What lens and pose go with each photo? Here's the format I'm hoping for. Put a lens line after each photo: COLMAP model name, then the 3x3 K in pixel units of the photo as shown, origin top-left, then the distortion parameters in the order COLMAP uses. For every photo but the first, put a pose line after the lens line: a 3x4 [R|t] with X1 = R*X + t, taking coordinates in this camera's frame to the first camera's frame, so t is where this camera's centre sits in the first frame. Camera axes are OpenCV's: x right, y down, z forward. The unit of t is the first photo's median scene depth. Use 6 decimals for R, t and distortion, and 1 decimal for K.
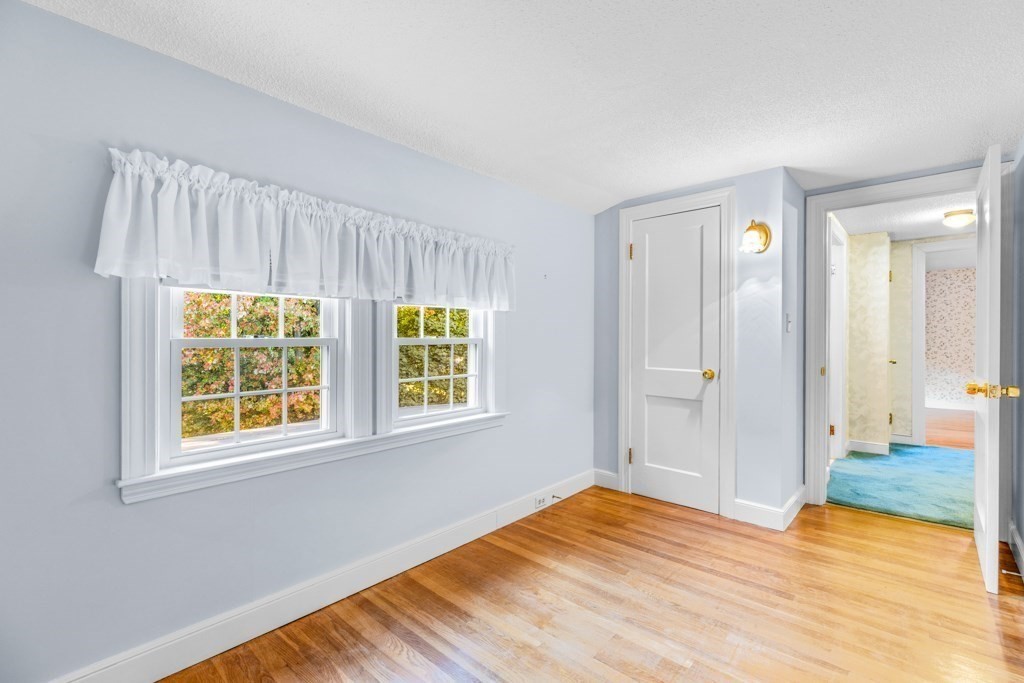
lens RADIAL K [[461.0, 0, 513.0], [0, 461.0, 333.7], [0, 0, 1]] dist [0.009005, -0.000318]
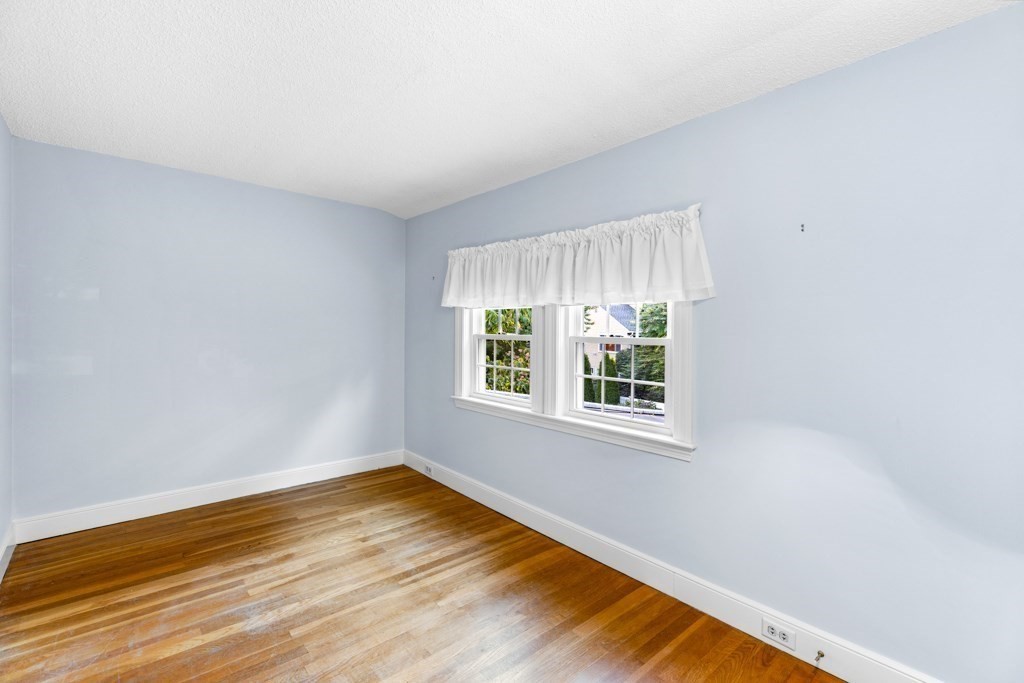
lens RADIAL K [[461.0, 0, 512.8], [0, 461.0, 344.1], [0, 0, 1]] dist [0.009005, -0.000318]
pose [[-0.123049, 0.018427, -0.992230, 0.953974], [-0.014230, 0.999692, 0.020330, 0.009312], [0.992299, 0.016621, -0.122749, 1.091871]]
